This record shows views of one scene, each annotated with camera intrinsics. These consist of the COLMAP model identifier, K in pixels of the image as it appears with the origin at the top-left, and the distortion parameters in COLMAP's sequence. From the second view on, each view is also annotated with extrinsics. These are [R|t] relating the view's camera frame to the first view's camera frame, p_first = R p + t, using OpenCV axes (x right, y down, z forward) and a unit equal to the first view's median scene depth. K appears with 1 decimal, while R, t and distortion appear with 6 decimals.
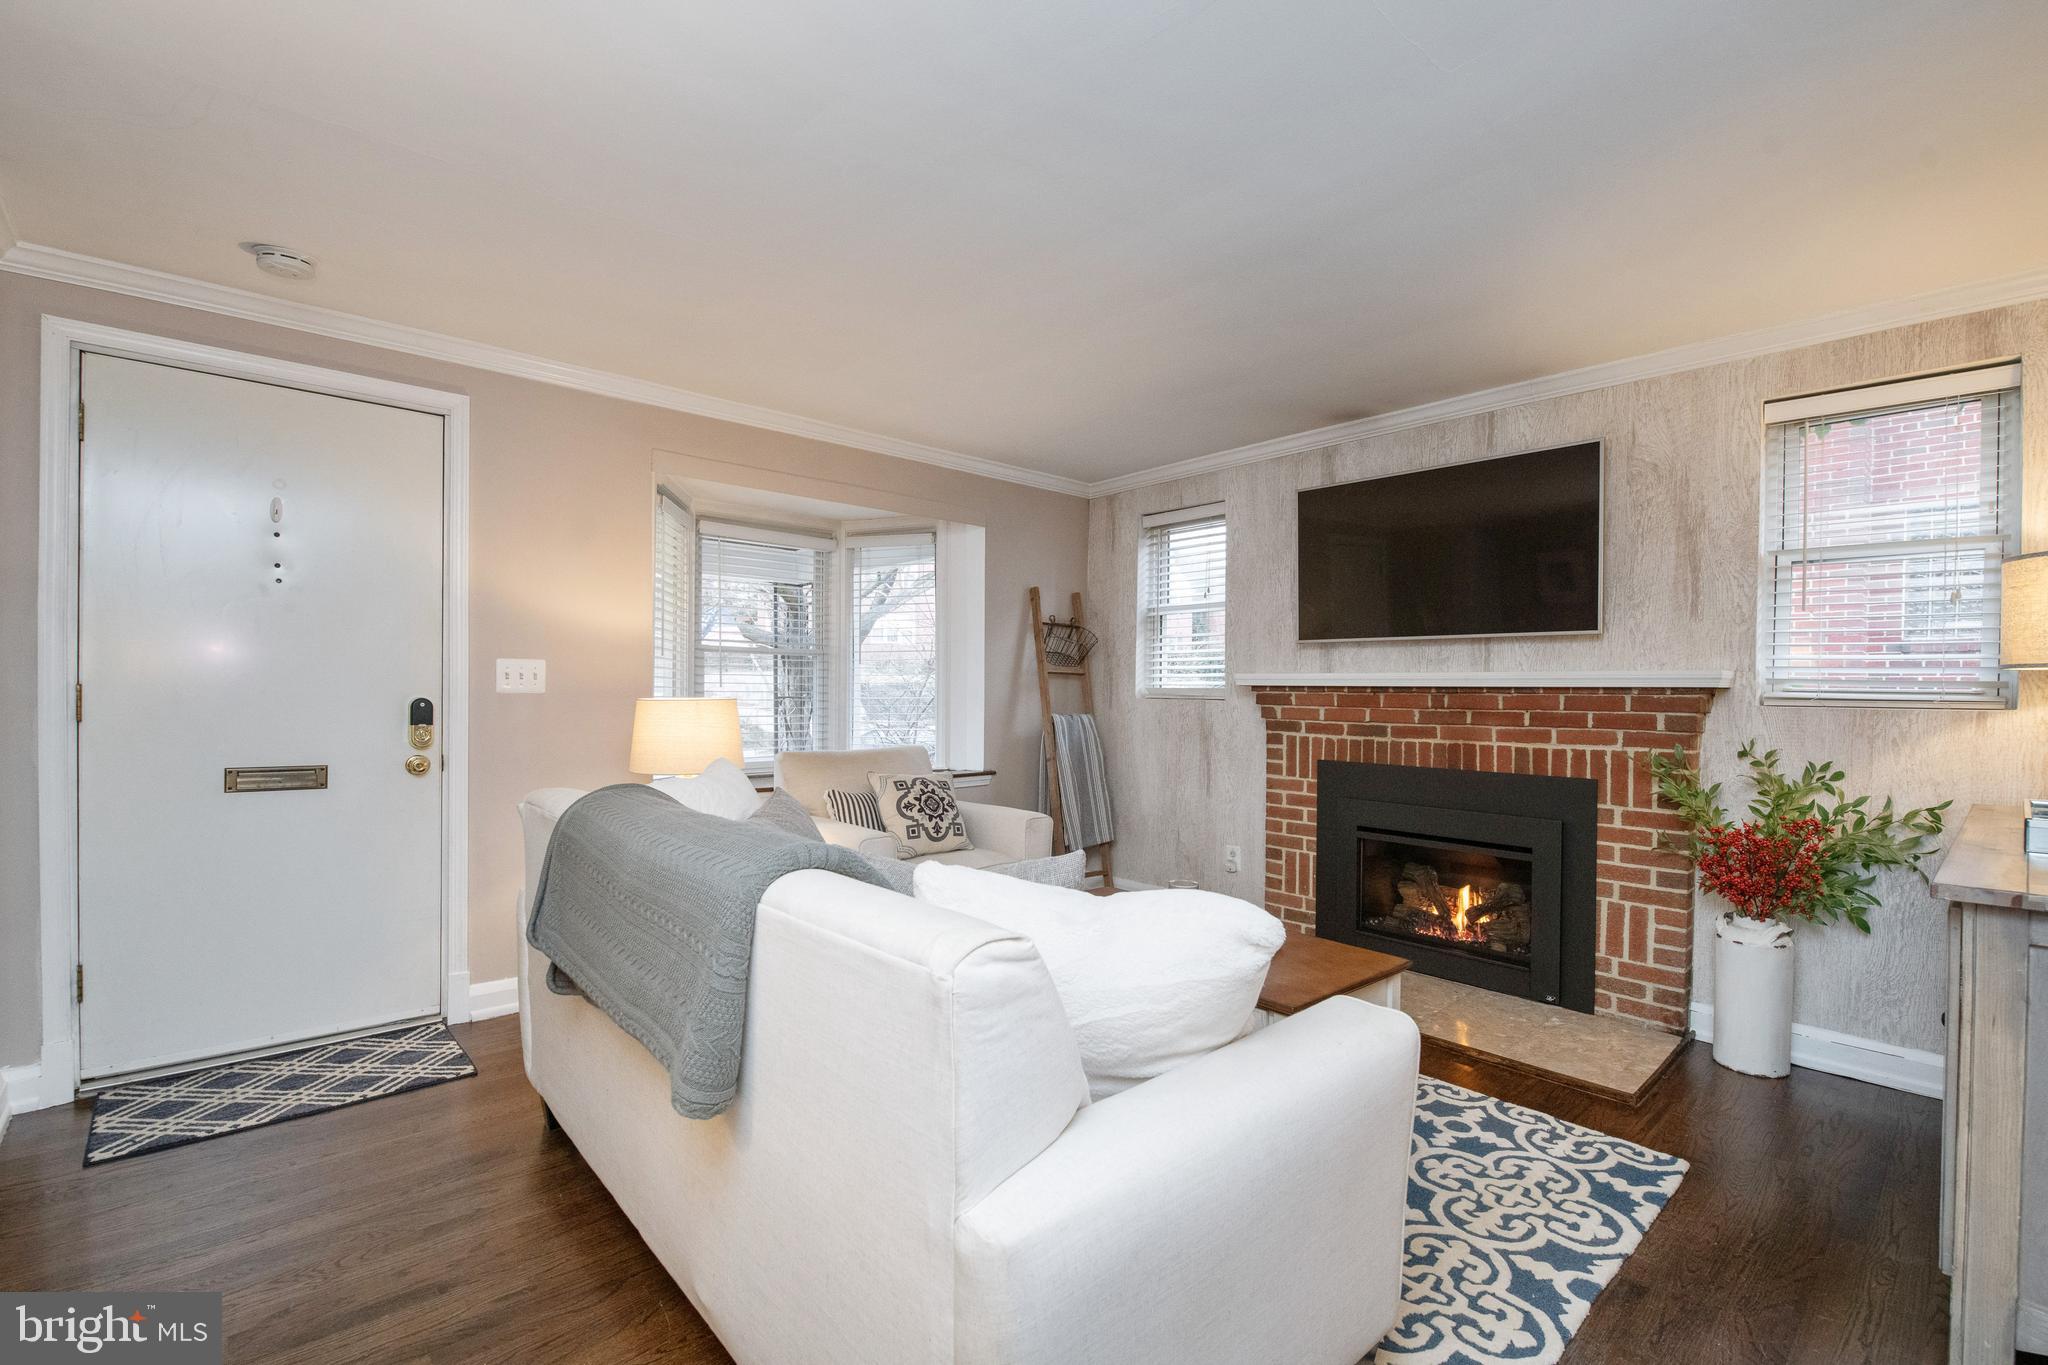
lens RADIAL K [[880.2, 0, 1029.2], [0, 880.2, 673.0], [0, 0, 1]] dist [0.015083, -0.010598]
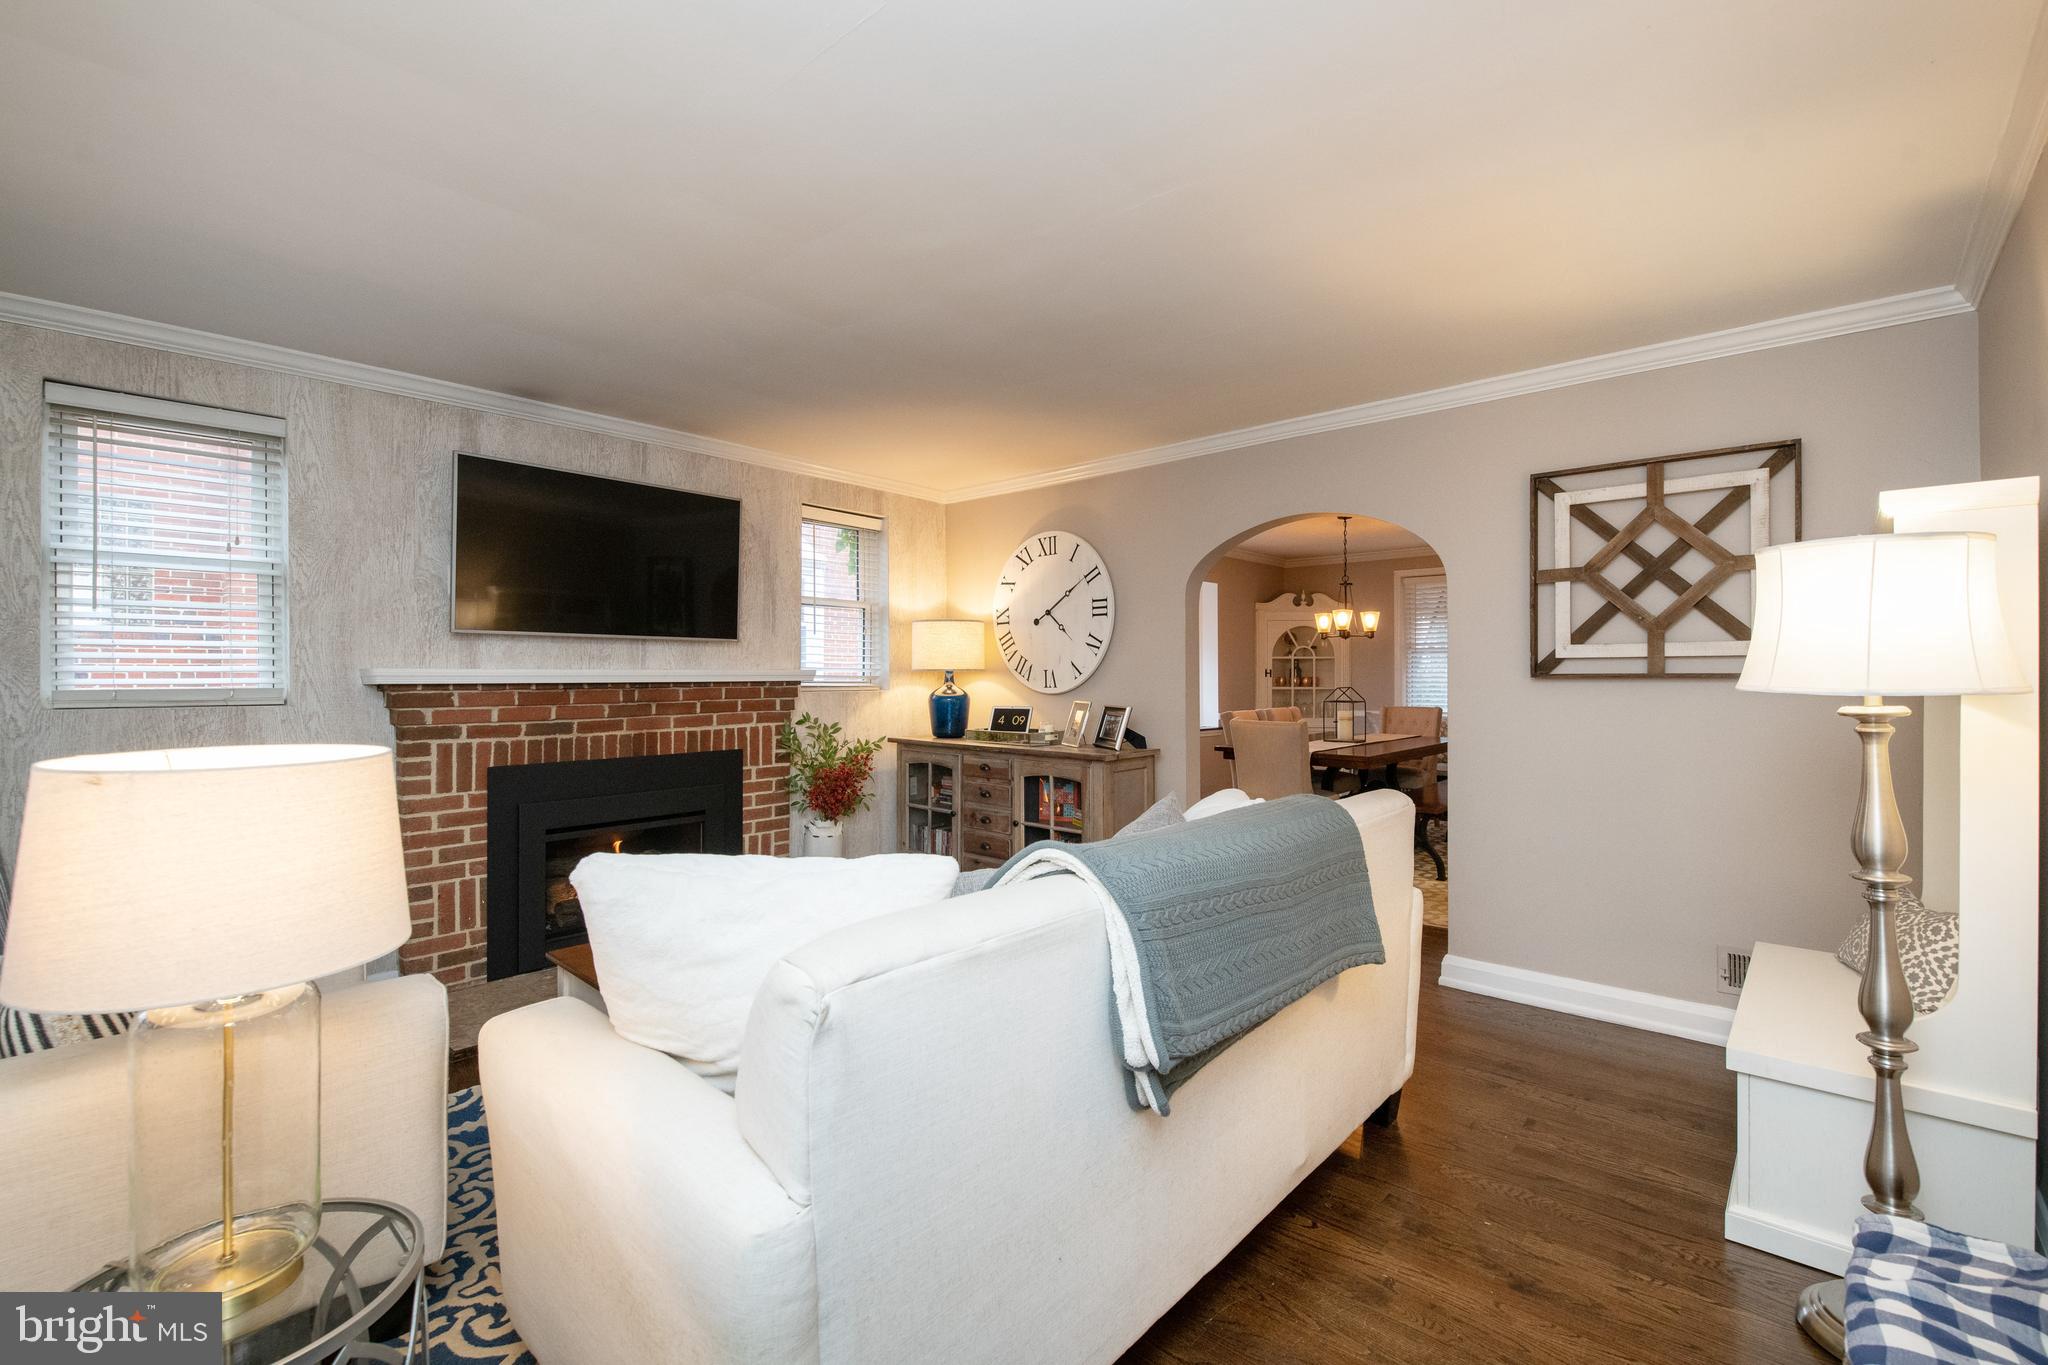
lens RADIAL K [[880.2, 0, 1029.2], [0, 880.2, 673.0], [0, 0, 1]] dist [0.015083, -0.010598]
pose [[-0.091471, 0.004978, 0.995795, -0.638813], [-0.003610, 0.999979, -0.005331, 0.007767], [-0.995801, -0.004082, -0.091452, 0.583060]]
